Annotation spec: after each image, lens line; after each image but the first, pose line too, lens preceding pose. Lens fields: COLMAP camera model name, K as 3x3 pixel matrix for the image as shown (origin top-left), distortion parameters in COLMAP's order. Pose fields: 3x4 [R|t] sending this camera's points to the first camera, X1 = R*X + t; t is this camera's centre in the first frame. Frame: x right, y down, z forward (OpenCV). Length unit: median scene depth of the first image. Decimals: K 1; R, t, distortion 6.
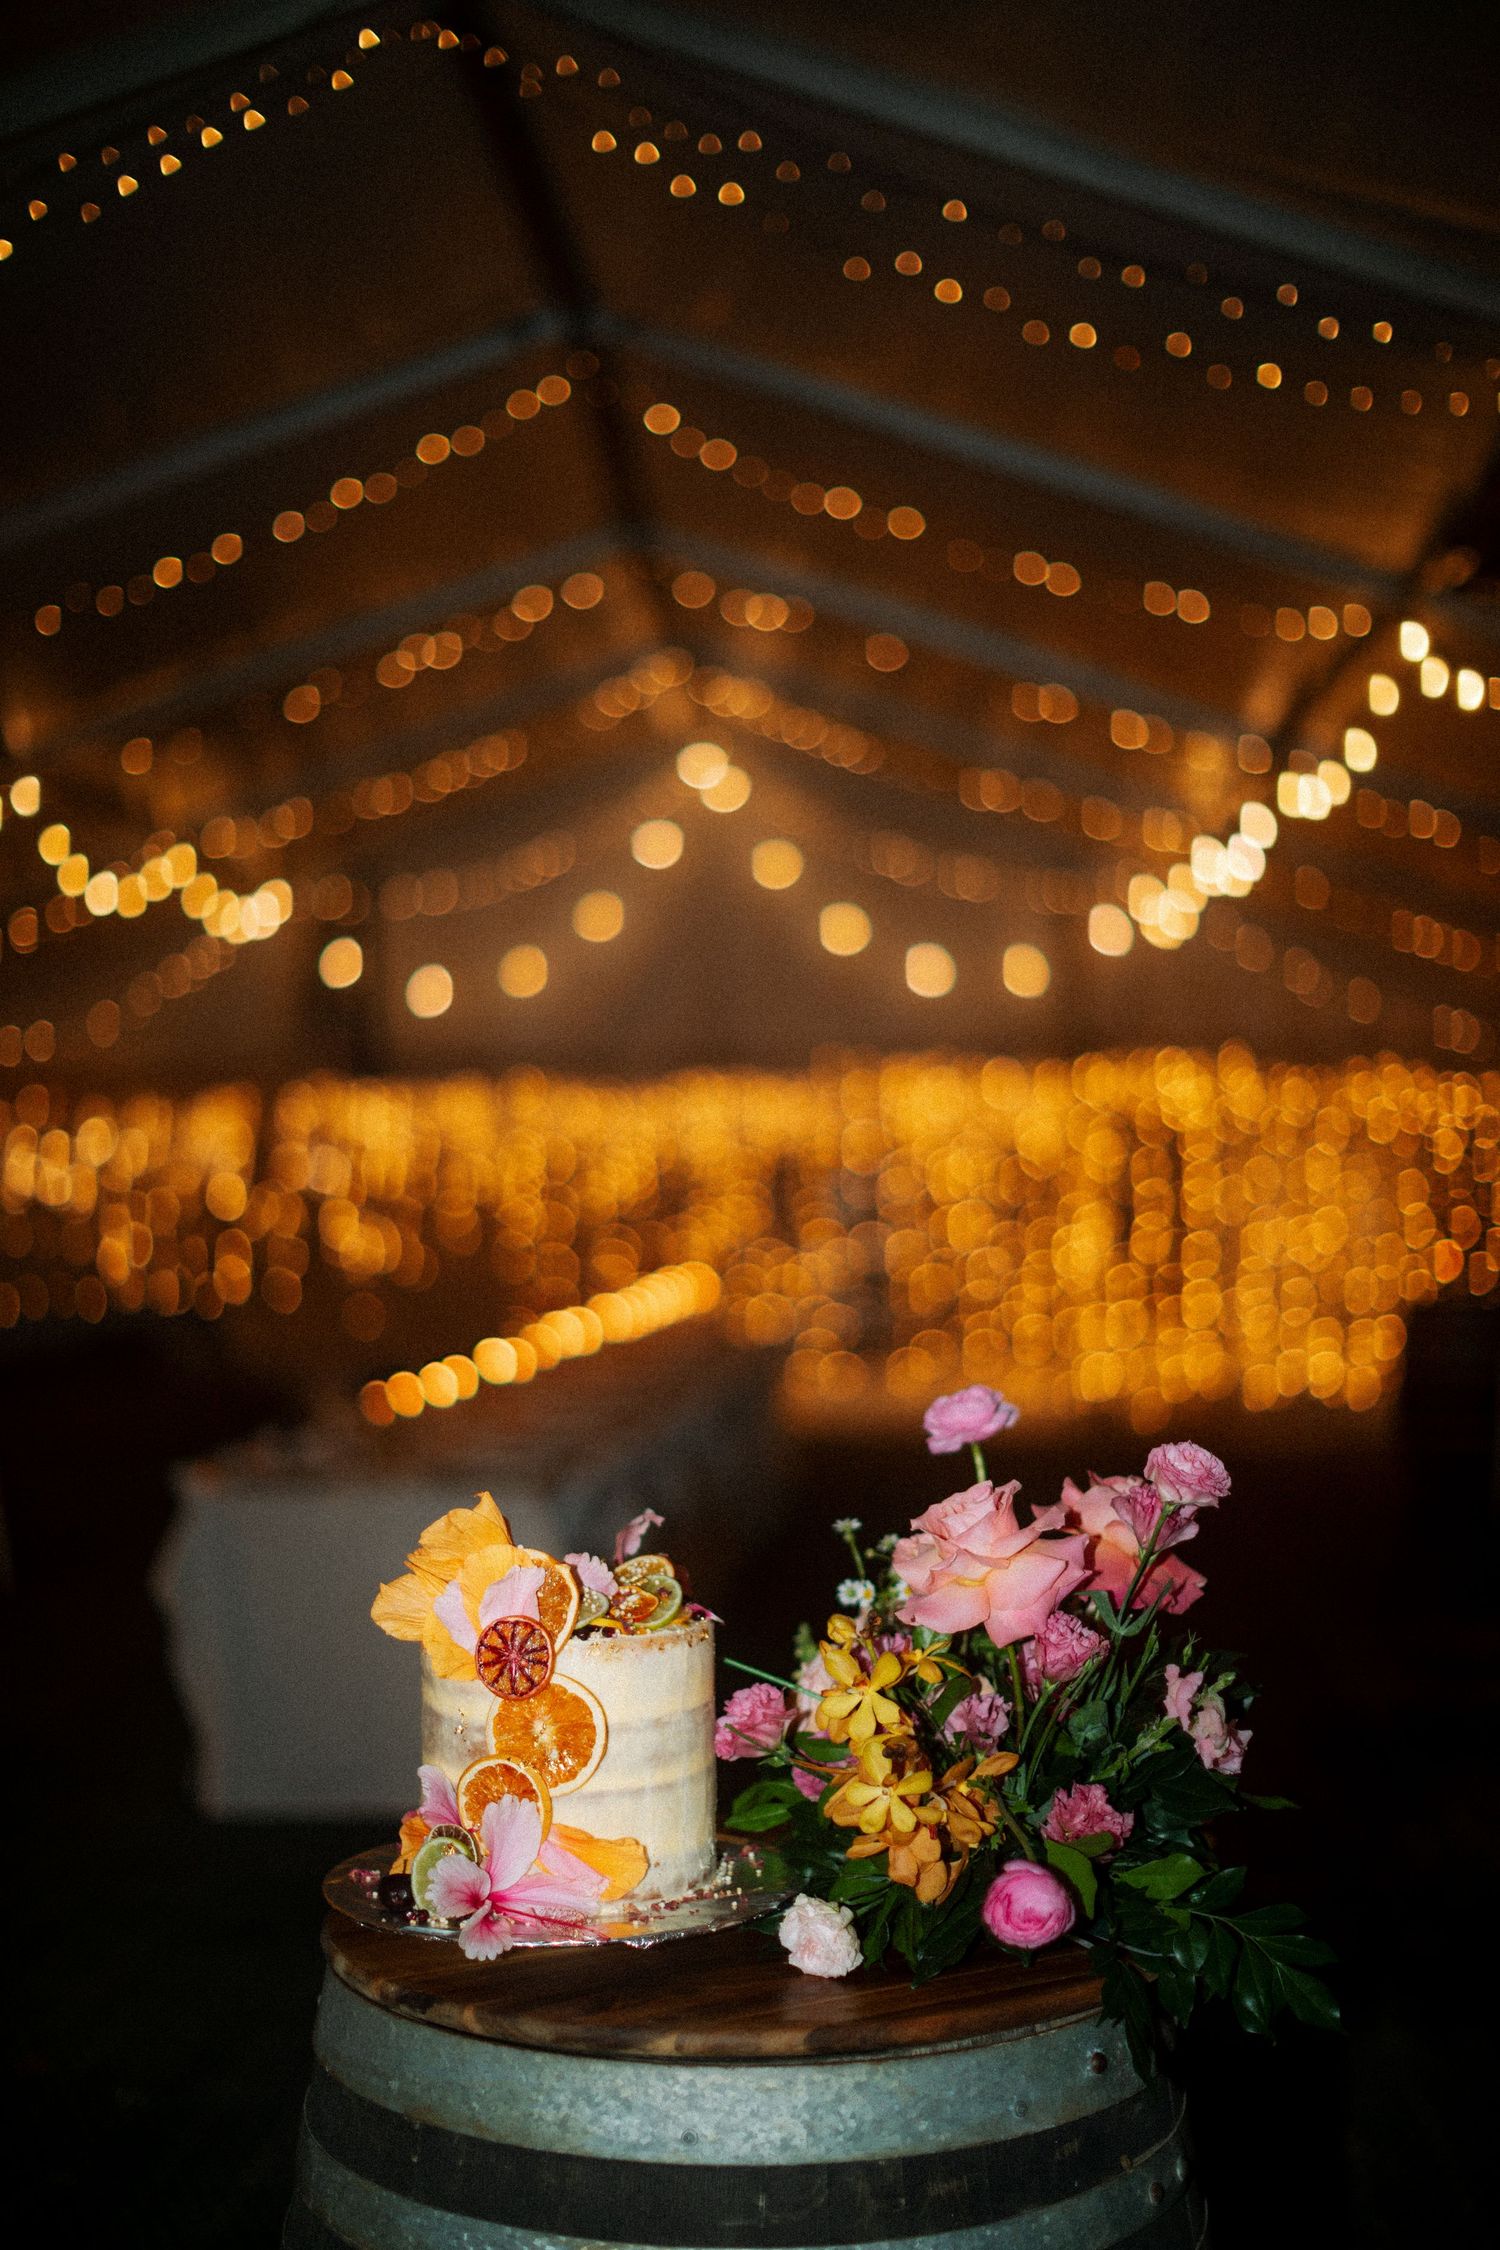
lens RADIAL K [[3442.3, 0, 753.2], [0, 3442.3, 1128.0], [0, 0, 1]] dist [-0.162517, 0.000000]
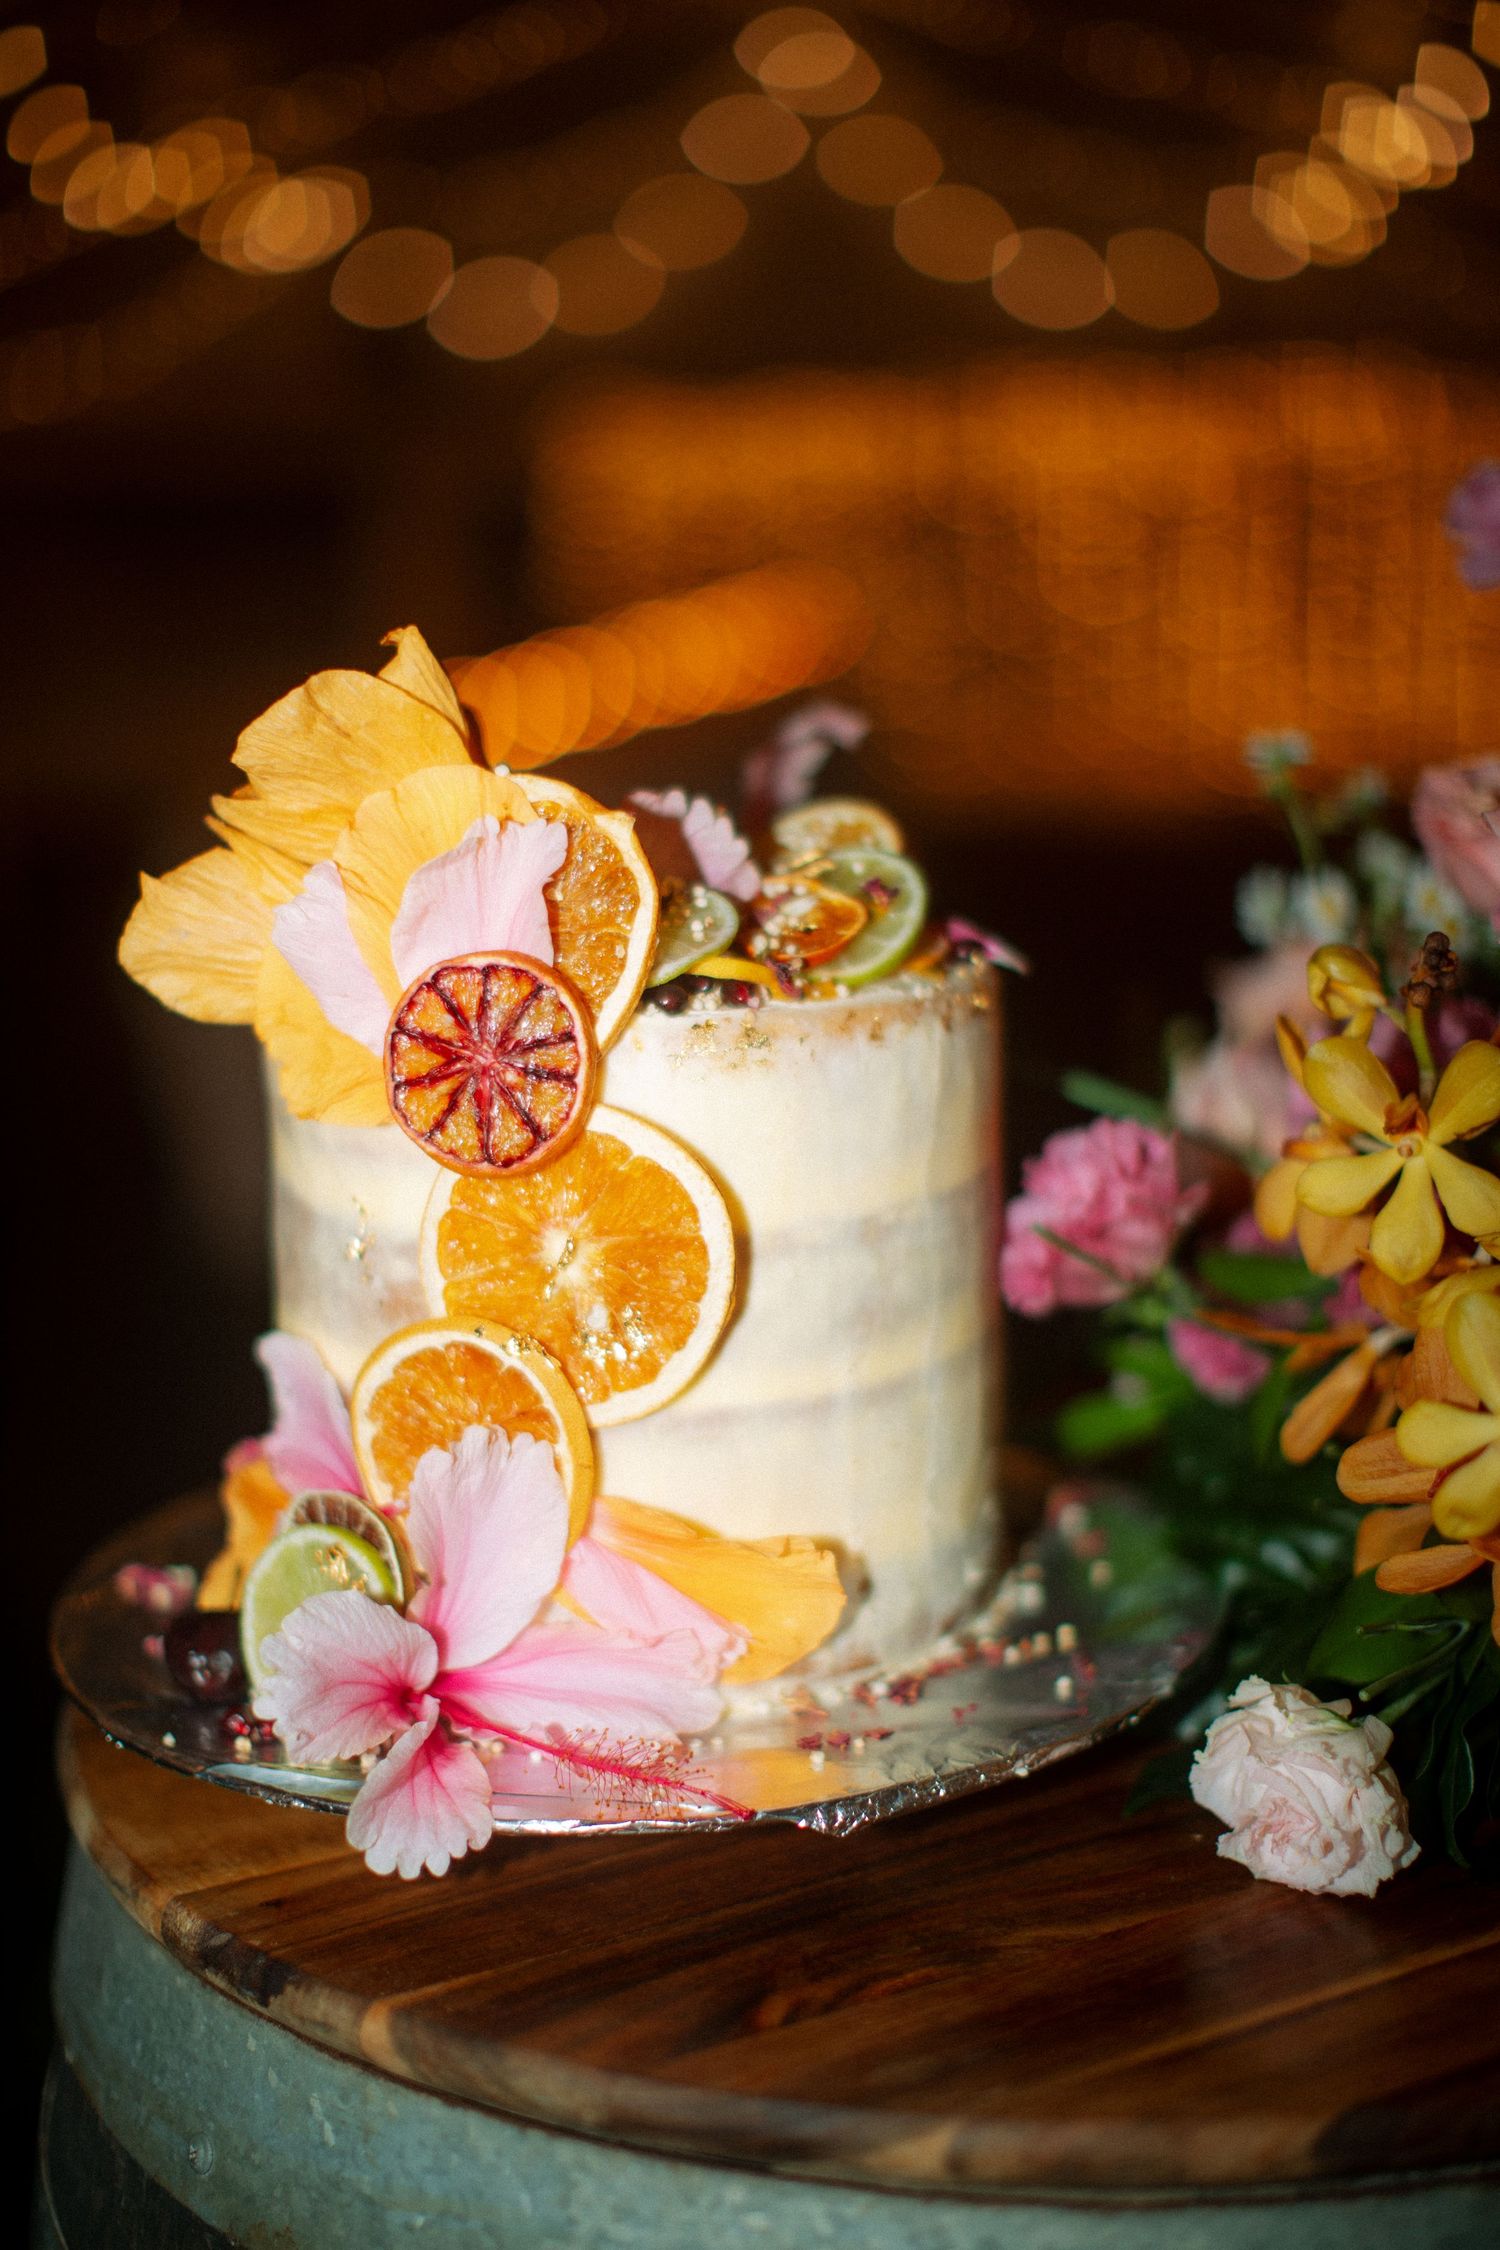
lens RADIAL K [[3442.3, 0, 746.1], [0, 3442.3, 1138.2], [0, 0, 1]] dist [-0.162517, 0.000000]
pose [[0.999585, -0.006076, -0.028145, -0.030888], [0.011003, 0.983899, 0.178387, 0.095426], [0.026608, -0.178623, 0.983558, 0.626564]]
